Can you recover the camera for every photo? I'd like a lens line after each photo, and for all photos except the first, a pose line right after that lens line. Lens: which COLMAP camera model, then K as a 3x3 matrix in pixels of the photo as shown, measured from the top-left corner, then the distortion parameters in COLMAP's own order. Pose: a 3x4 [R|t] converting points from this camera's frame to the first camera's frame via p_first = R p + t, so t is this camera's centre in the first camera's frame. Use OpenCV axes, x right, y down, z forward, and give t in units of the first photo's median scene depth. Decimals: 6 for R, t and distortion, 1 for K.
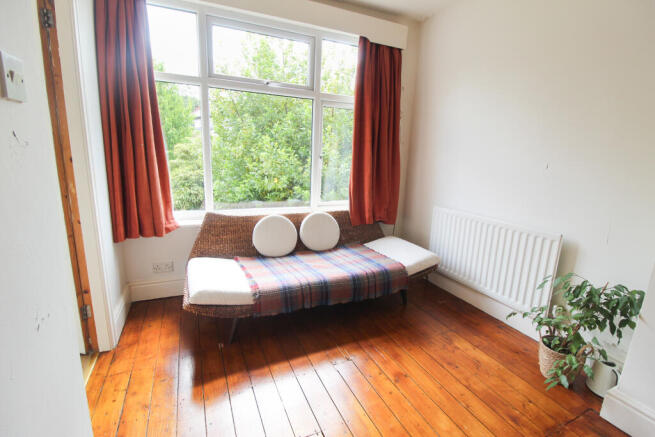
lens RADIAL K [[303.5, 0, 327.5], [0, 303.5, 219.5], [0, 0, 1]] dist [0.001800, 0.000075]
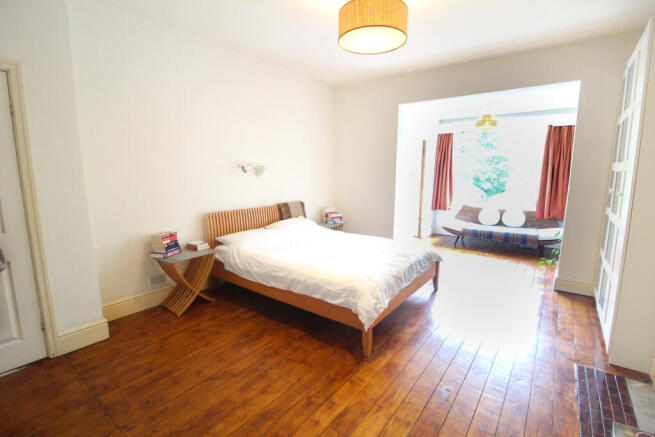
lens RADIAL K [[303.5, 0, 328.0], [0, 303.5, 216.8], [0, 0, 1]] dist [0.001800, 0.000075]
pose [[0.467058, 0.103272, -0.878175, 1.311315], [-0.163619, 0.986099, 0.028942, 0.190428], [0.868957, 0.130169, 0.477462, -1.197368]]
